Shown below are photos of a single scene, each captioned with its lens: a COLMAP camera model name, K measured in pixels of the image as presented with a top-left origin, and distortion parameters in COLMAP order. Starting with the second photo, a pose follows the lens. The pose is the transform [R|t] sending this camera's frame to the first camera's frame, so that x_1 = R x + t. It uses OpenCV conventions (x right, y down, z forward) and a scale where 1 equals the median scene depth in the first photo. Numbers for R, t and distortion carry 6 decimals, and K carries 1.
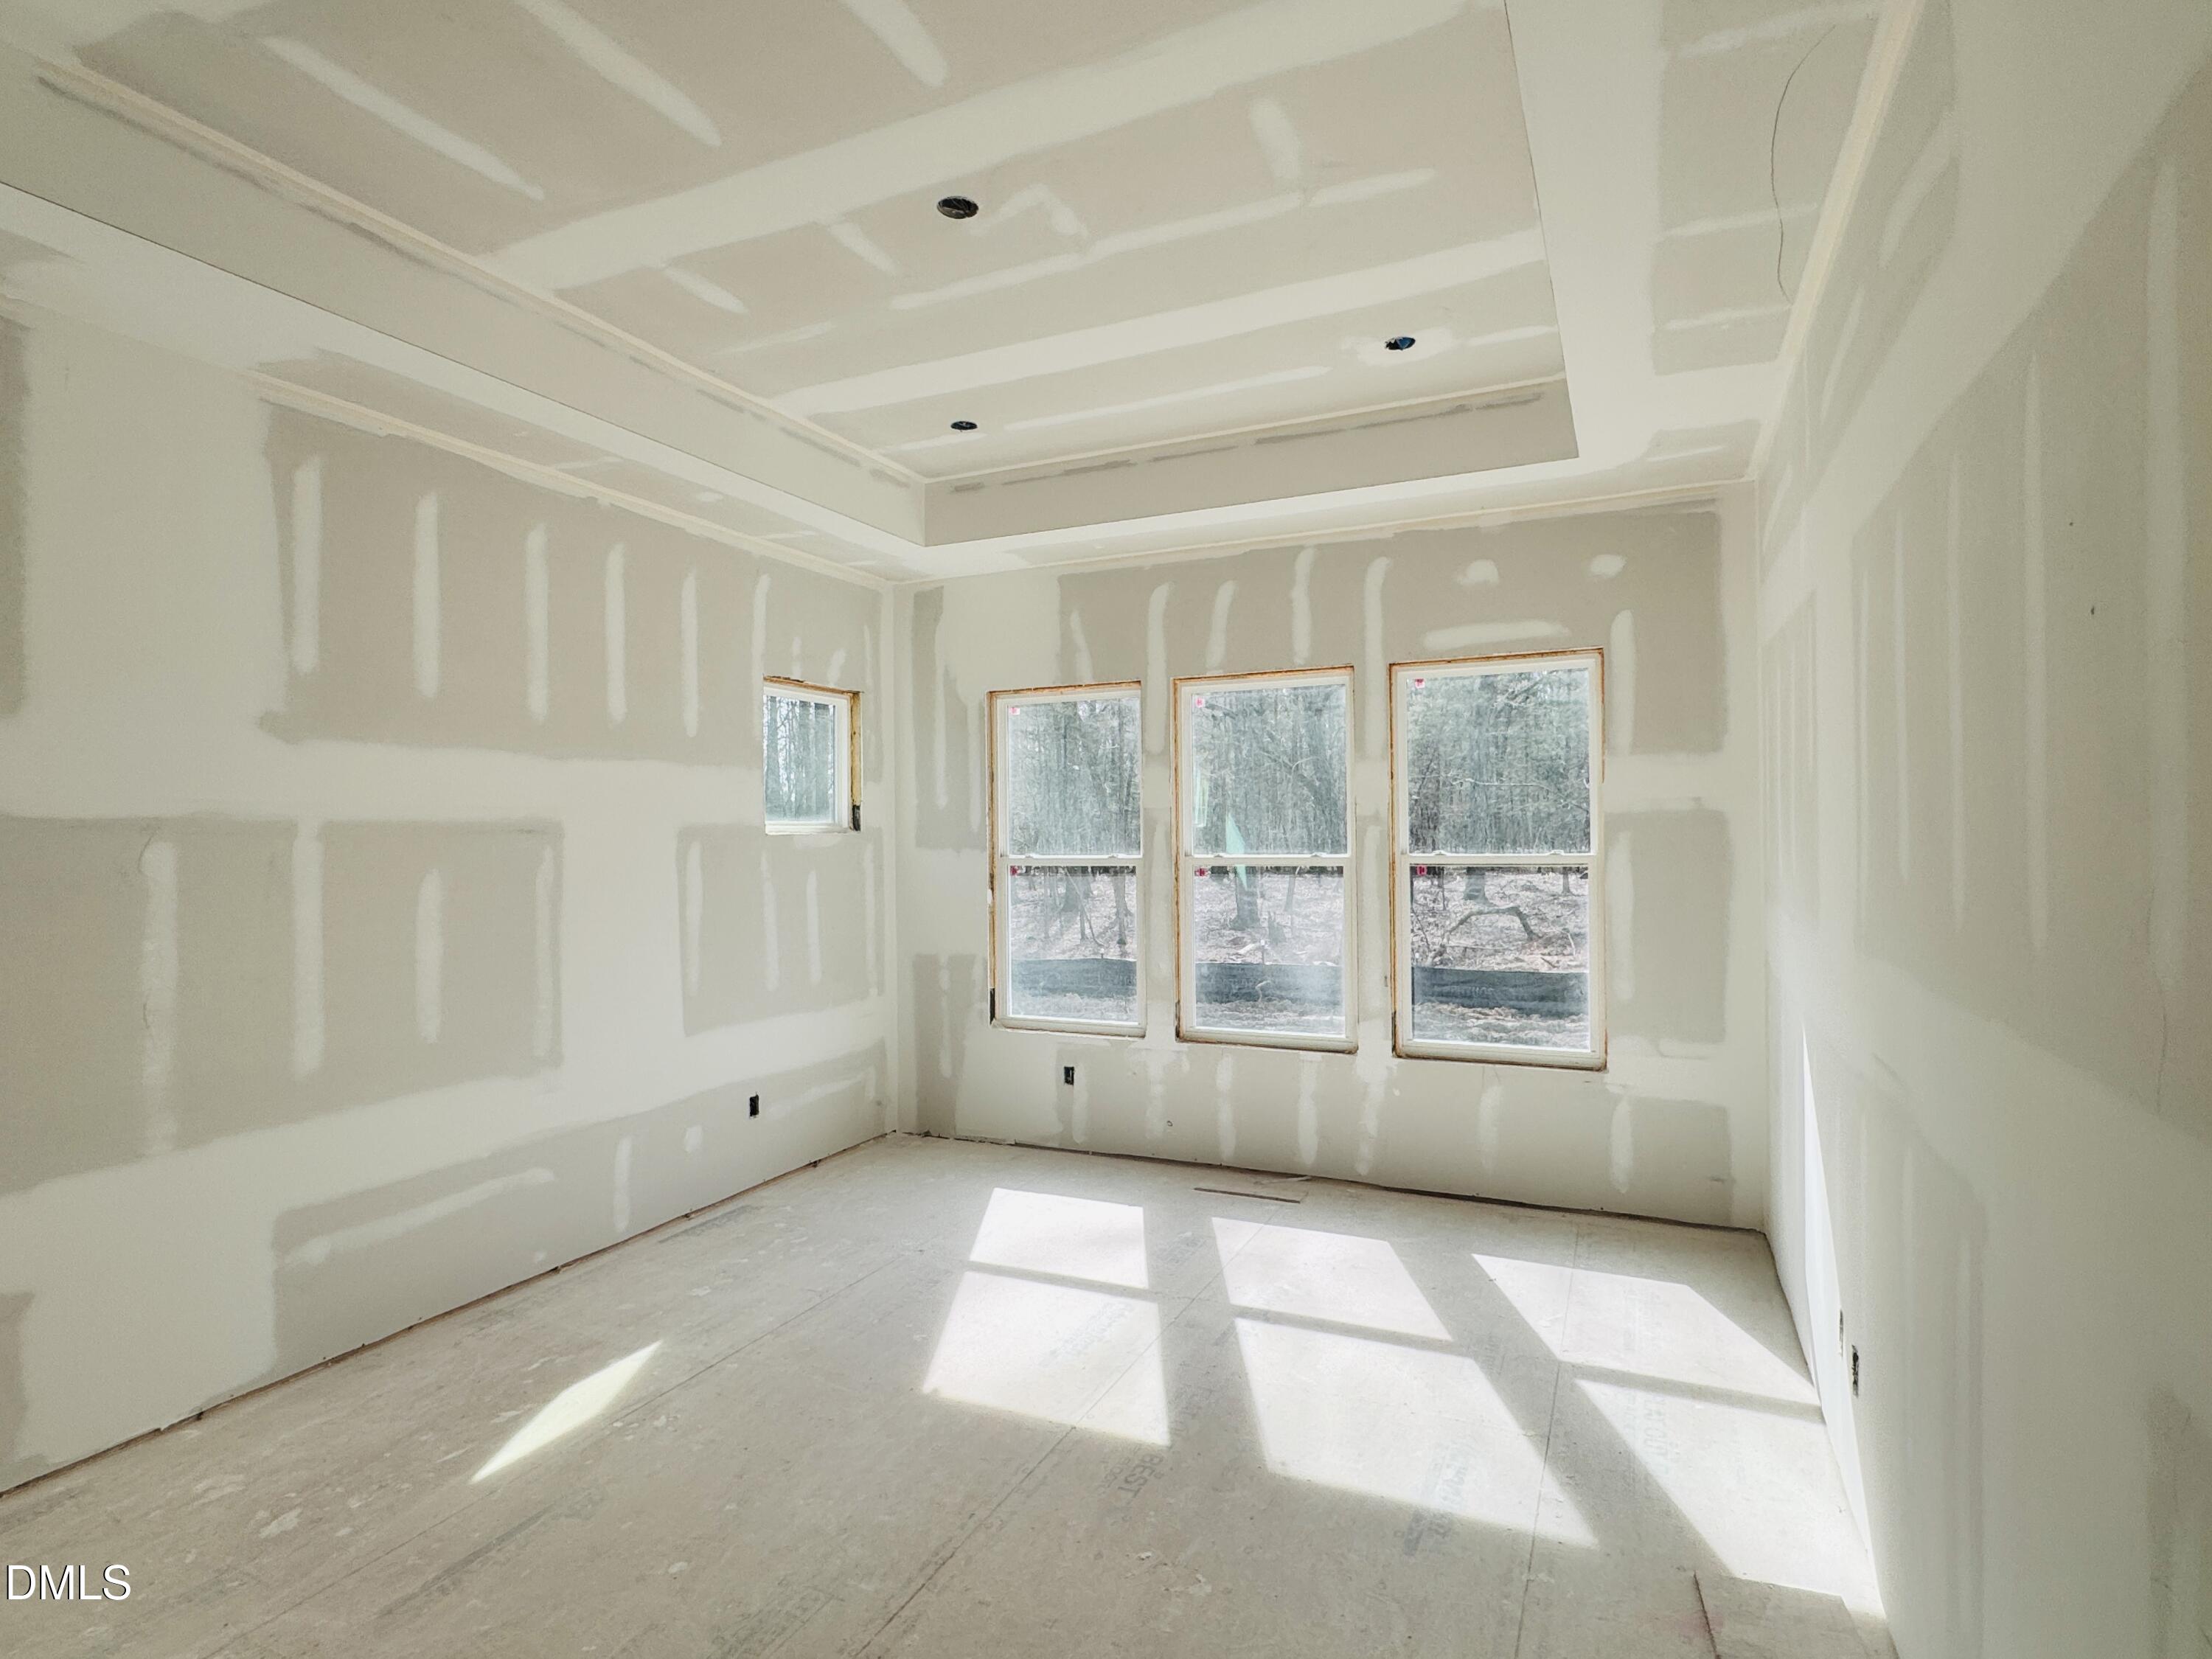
lens RADIAL K [[1119.6, 0, 1111.0], [0, 1119.6, 864.9], [0, 0, 1]] dist [-0.010481, -0.000283]
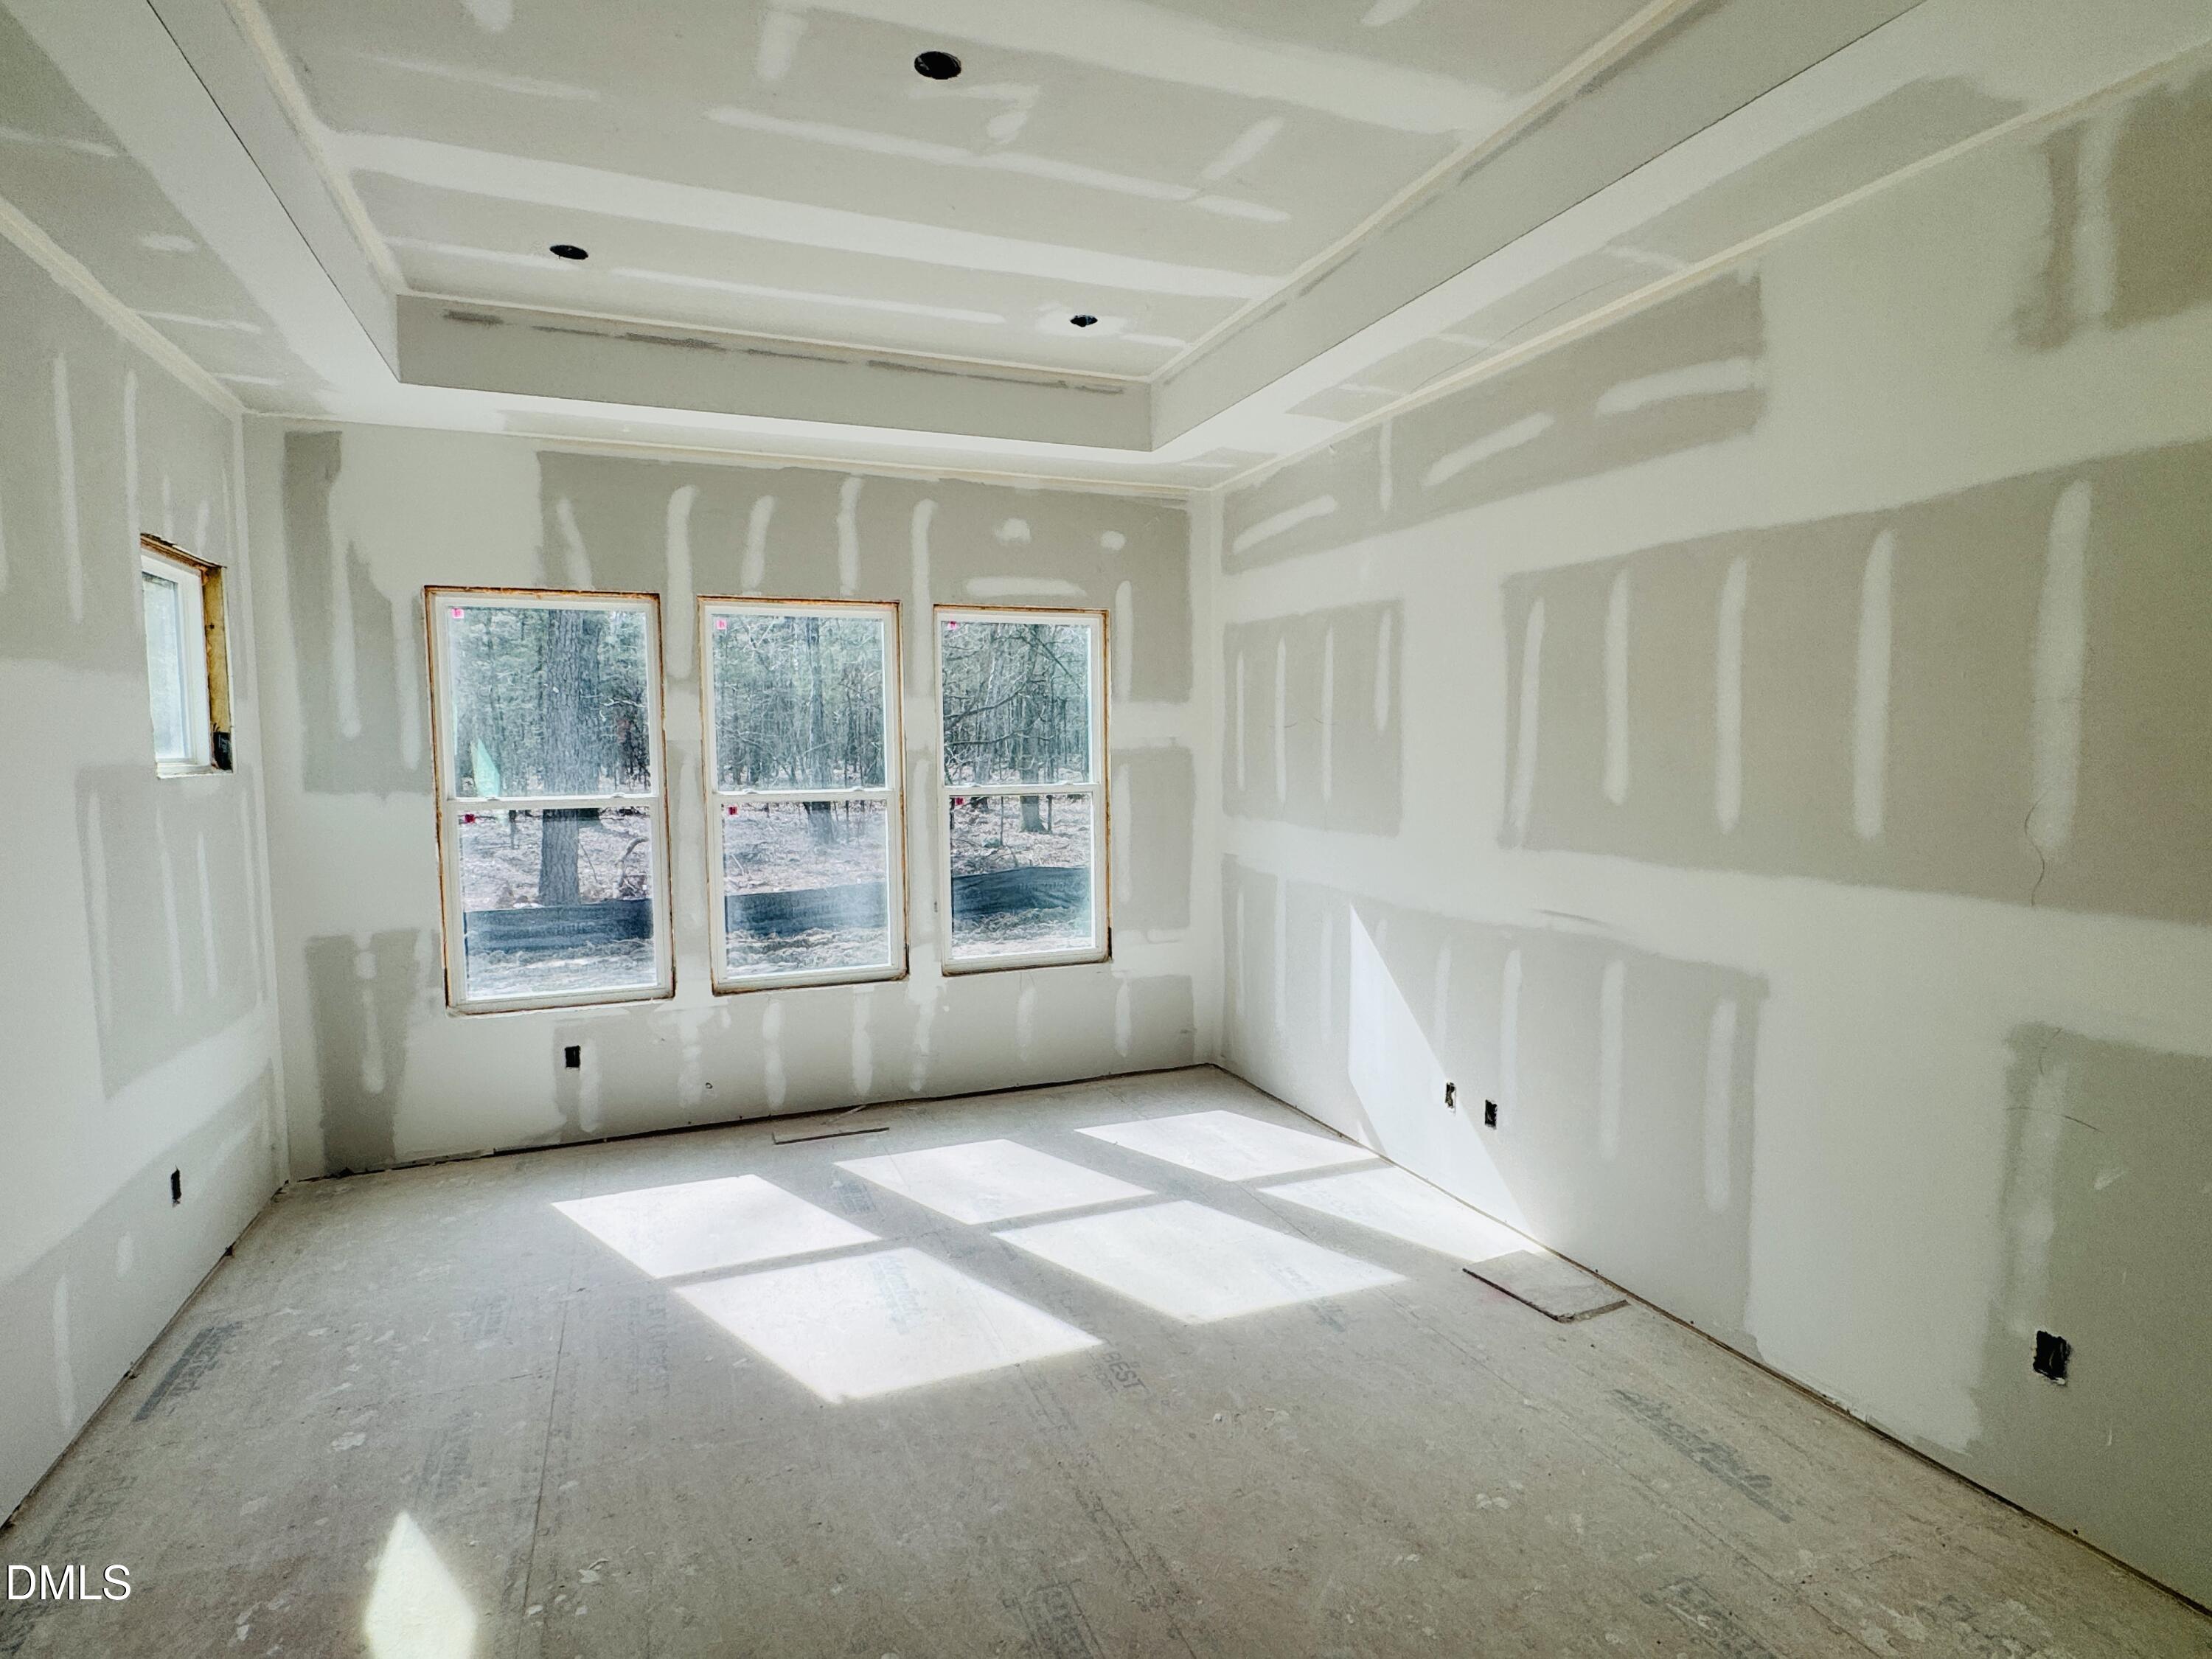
lens RADIAL K [[1119.6, 0, 1087.5], [0, 1119.6, 859.5], [0, 0, 1]] dist [-0.010481, -0.000283]
pose [[0.697596, -0.068053, 0.713253, -0.417228], [0.023113, 0.997098, 0.072530, -0.014788], [-0.716119, -0.034111, 0.697144, 0.162447]]
